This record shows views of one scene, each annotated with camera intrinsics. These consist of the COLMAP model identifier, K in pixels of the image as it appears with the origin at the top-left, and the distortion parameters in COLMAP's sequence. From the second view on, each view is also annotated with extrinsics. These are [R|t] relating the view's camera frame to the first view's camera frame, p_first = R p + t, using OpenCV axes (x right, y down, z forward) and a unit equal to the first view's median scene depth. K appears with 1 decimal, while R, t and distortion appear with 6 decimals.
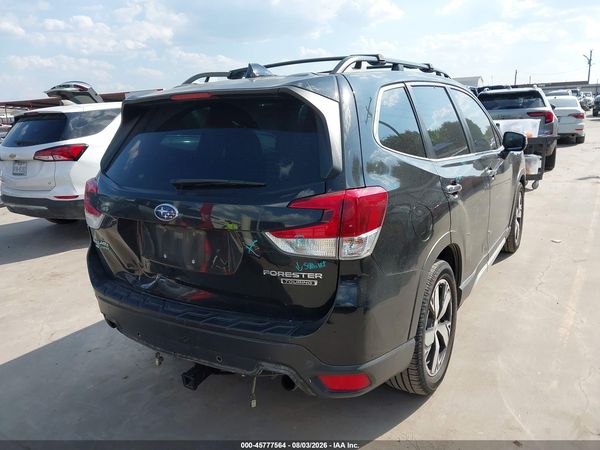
lens RADIAL K [[463.0, 0, 302.8], [0, 463.0, 225.6], [0, 0, 1]] dist [0.054255, -0.063061]
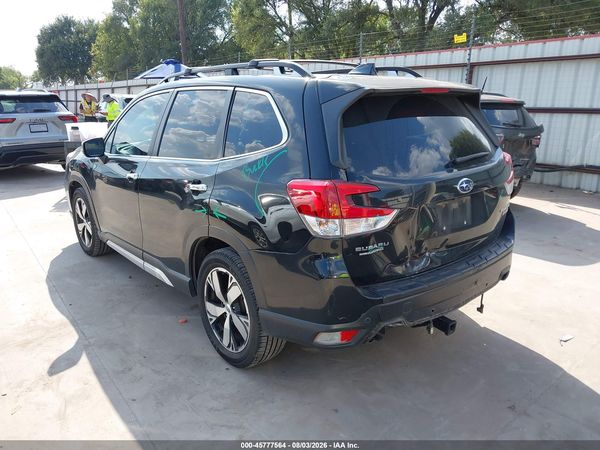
lens RADIAL K [[463.0, 0, 305.1], [0, 463.0, 223.9], [0, 0, 1]] dist [0.054255, -0.063061]
pose [[0.312710, -0.202712, 0.927966, -1.301264], [0.222082, 0.965487, 0.136070, -0.157265], [-0.923522, 0.163534, 0.346936, 0.805142]]
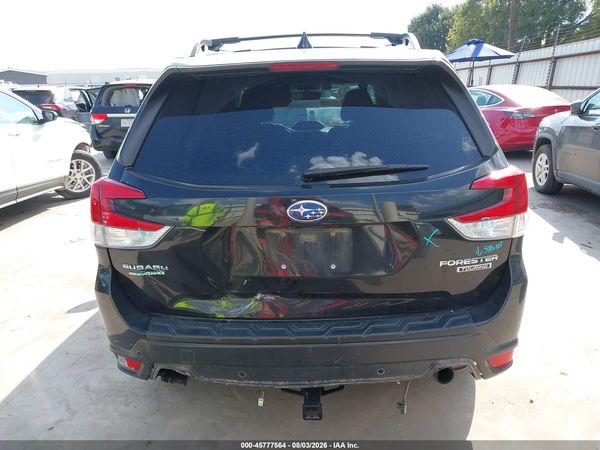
lens RADIAL K [[463.0, 0, 303.4], [0, 463.0, 227.0], [0, 0, 1]] dist [0.054255, -0.063061]
pose [[0.857375, -0.120422, 0.500407, -0.577711], [0.107517, 0.992699, 0.054676, -0.037693], [-0.503338, 0.006925, 0.864062, 0.257459]]
